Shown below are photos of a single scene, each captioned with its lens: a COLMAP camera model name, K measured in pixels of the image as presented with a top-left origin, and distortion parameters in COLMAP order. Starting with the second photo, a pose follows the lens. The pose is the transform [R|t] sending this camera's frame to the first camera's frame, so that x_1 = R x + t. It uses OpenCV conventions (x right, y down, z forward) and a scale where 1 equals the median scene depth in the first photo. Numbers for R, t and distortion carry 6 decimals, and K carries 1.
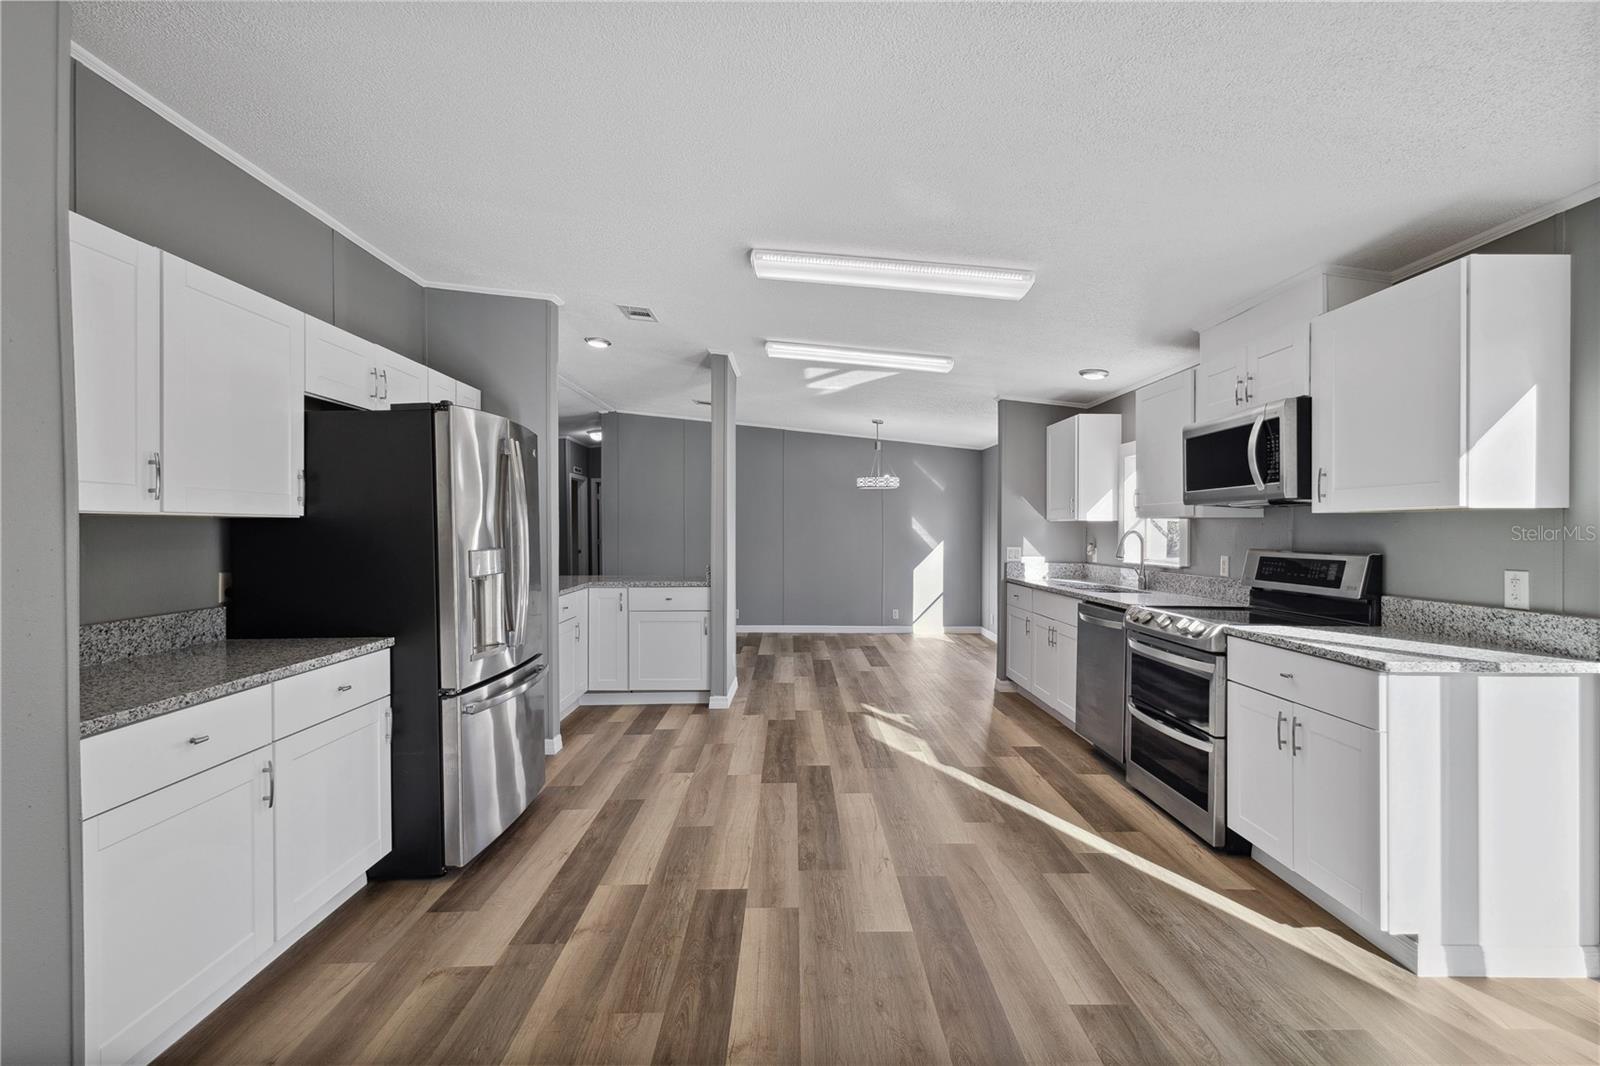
lens RADIAL K [[737.8, 0, 800.0], [0, 737.8, 533.0], [0, 0, 1]] dist [-0.001810, 0.009882]
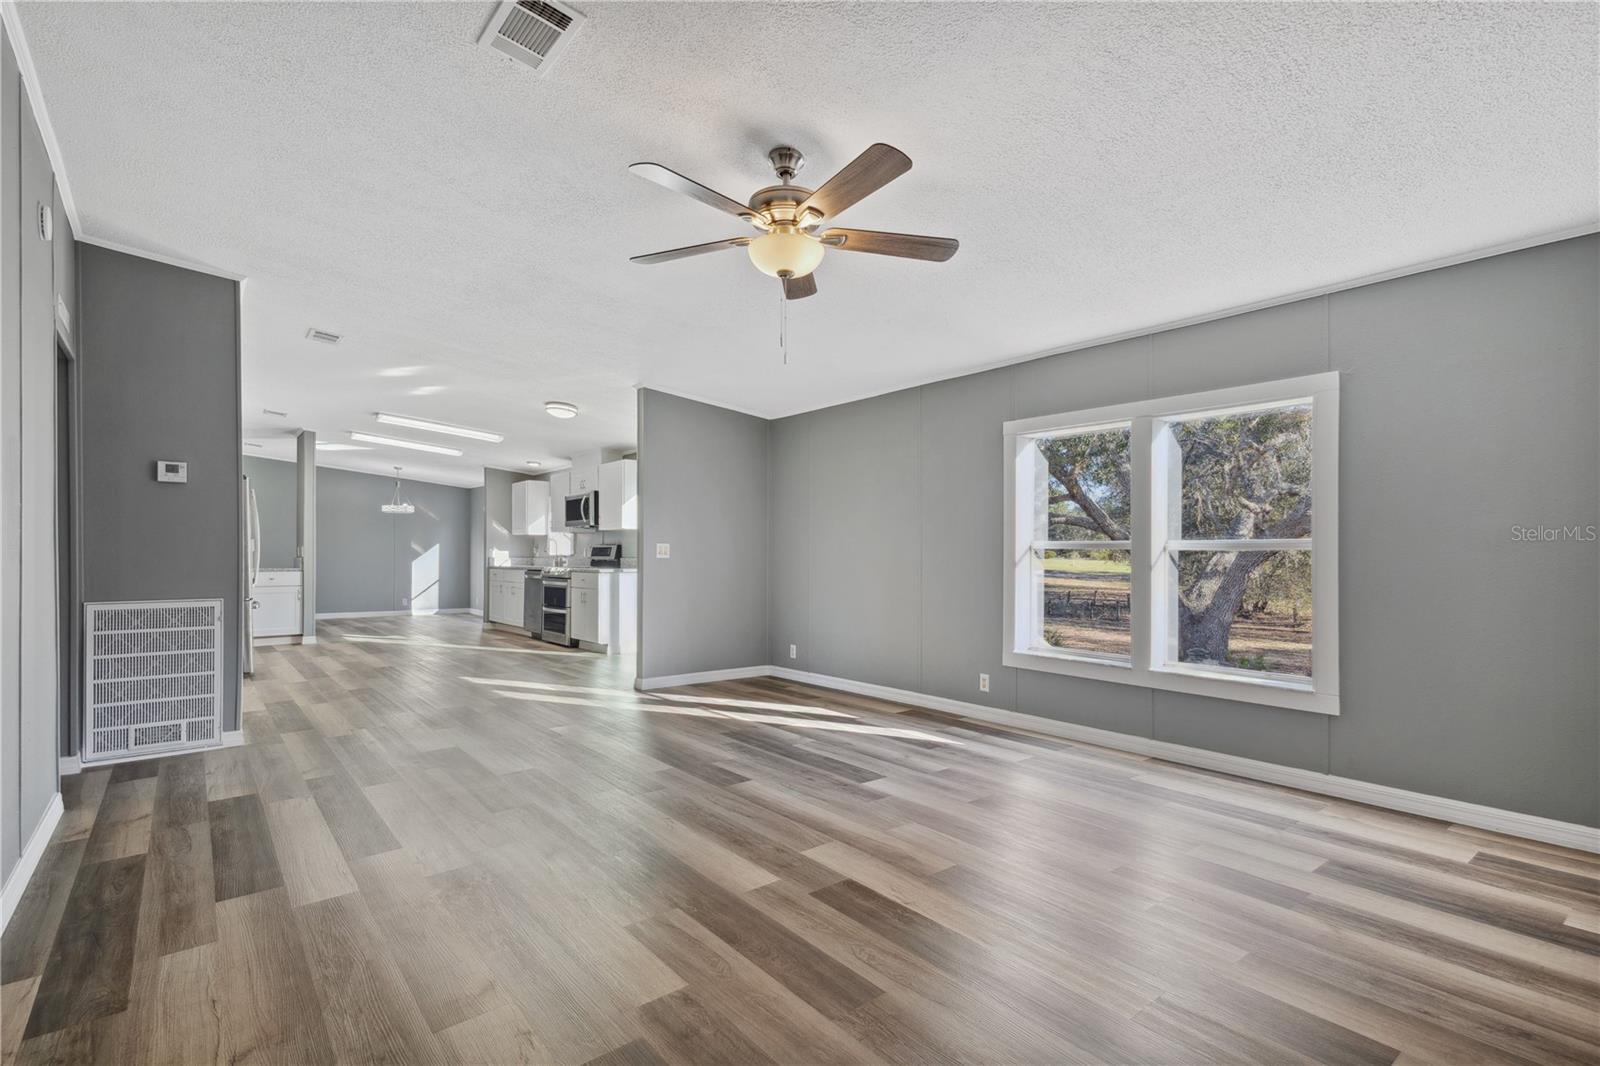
lens RADIAL K [[765.4, 0, 795.2], [0, 765.4, 549.1], [0, 0, 1]] dist [0.014770, 0.000058]
pose [[0.788251, 0.003122, 0.615346, -0.330823], [0.003378, 0.999950, -0.009400, 0.046523], [-0.615345, 0.009488, 0.788201, -1.094487]]
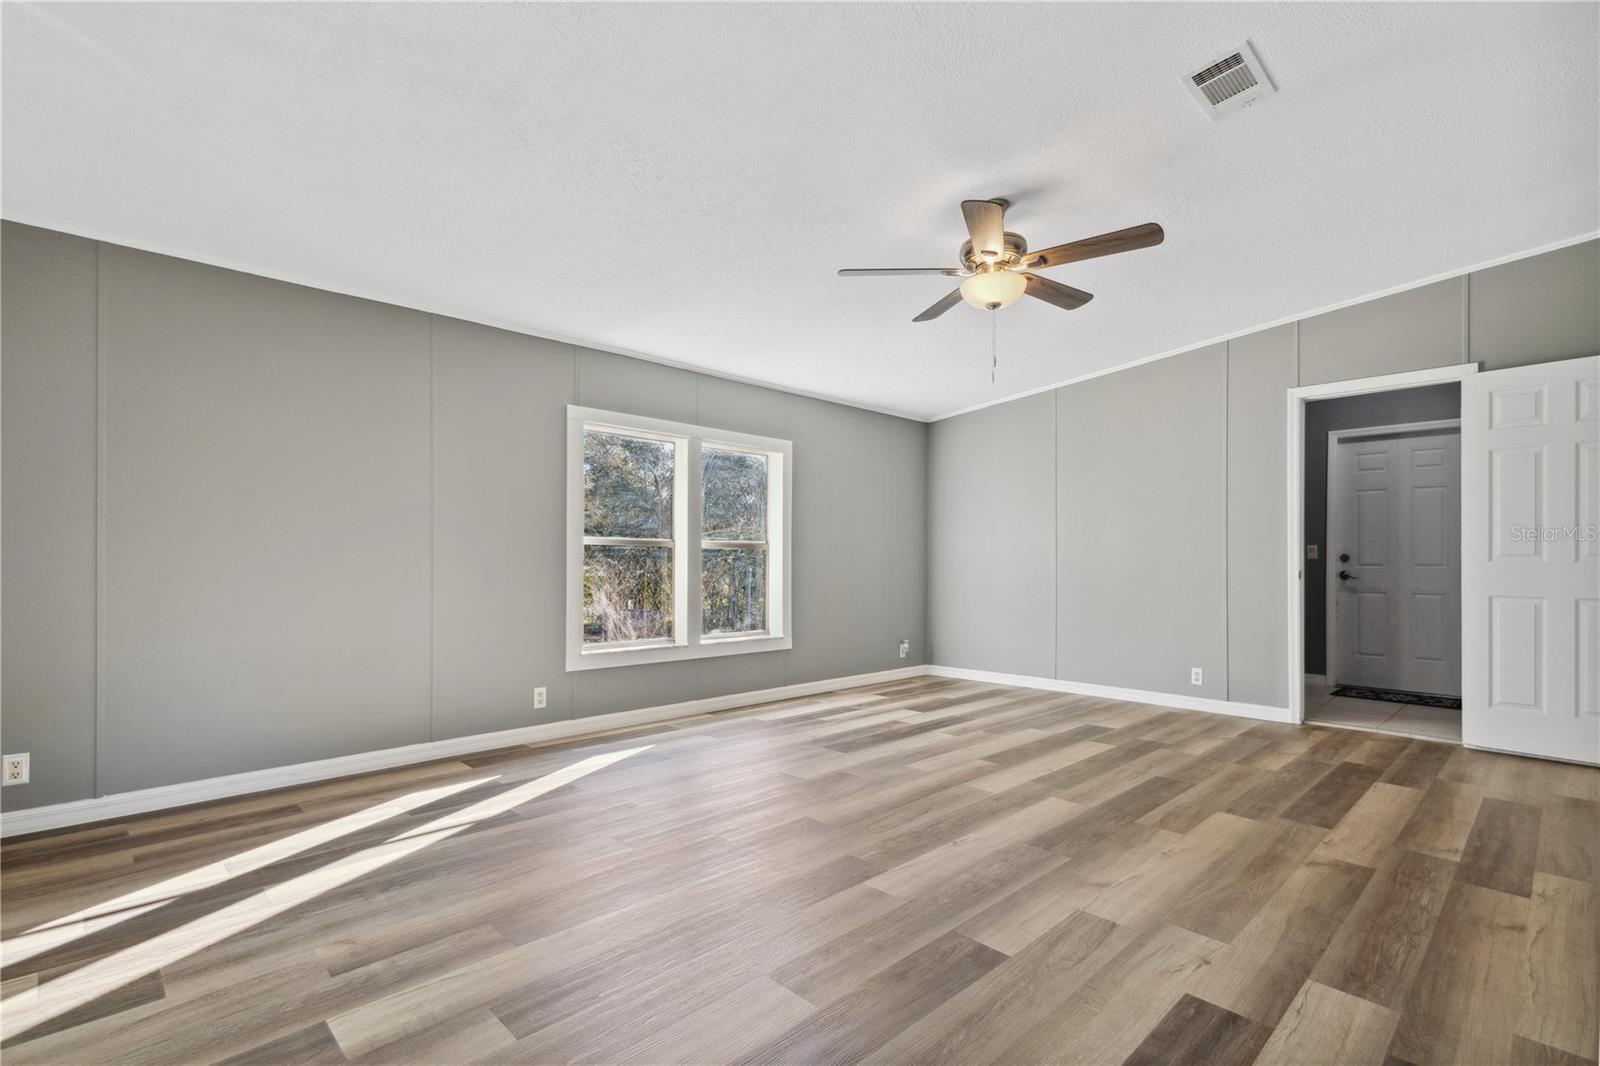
lens RADIAL K [[753.0, 0, 806.9], [0, 753.0, 555.4], [0, 0, 1]] dist [0.011248, -0.000642]
pose [[-0.701671, 0.004067, 0.712490, -0.338764], [0.002283, 0.999991, -0.003460, 0.055084], [-0.712497, -0.000801, -0.701674, -0.100688]]
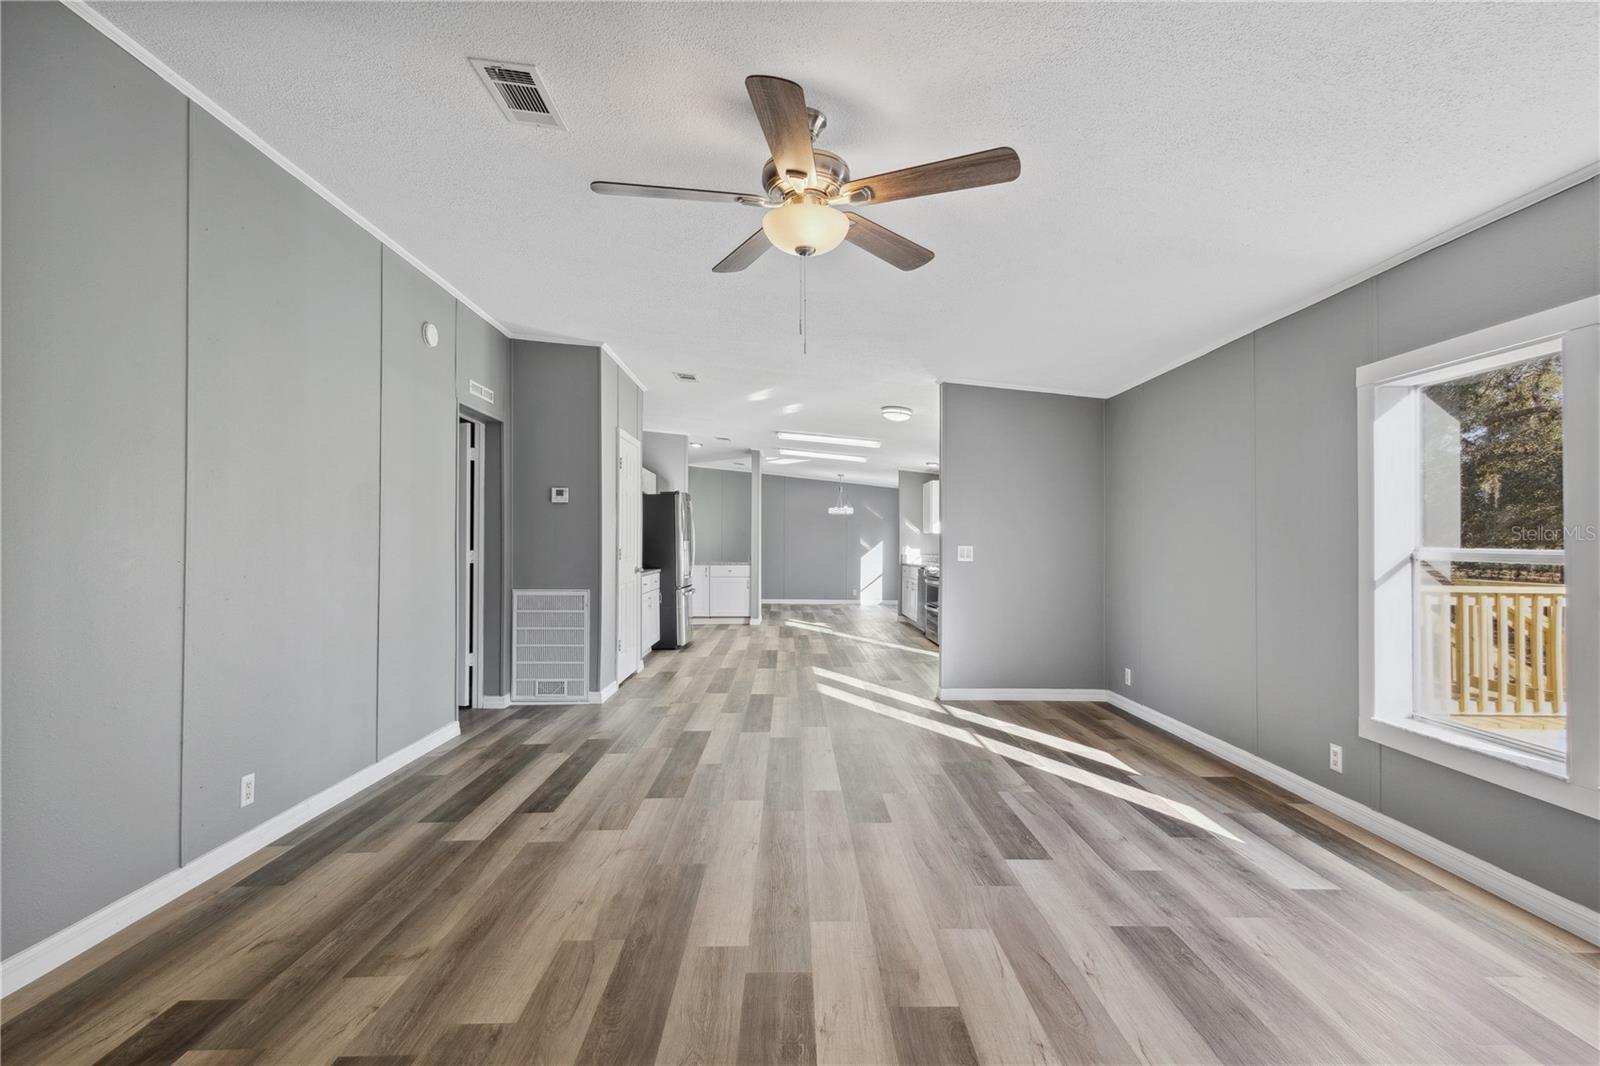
lens RADIAL K [[754.2, 0, 791.0], [0, 754.2, 532.5], [0, 0, 1]] dist [0.016690, 0.000017]
pose [[0.999991, 0.002639, -0.003241, -0.004774], [-0.002709, 0.999754, -0.021994, 0.031247], [0.003182, 0.022002, 0.999753, -1.128885]]
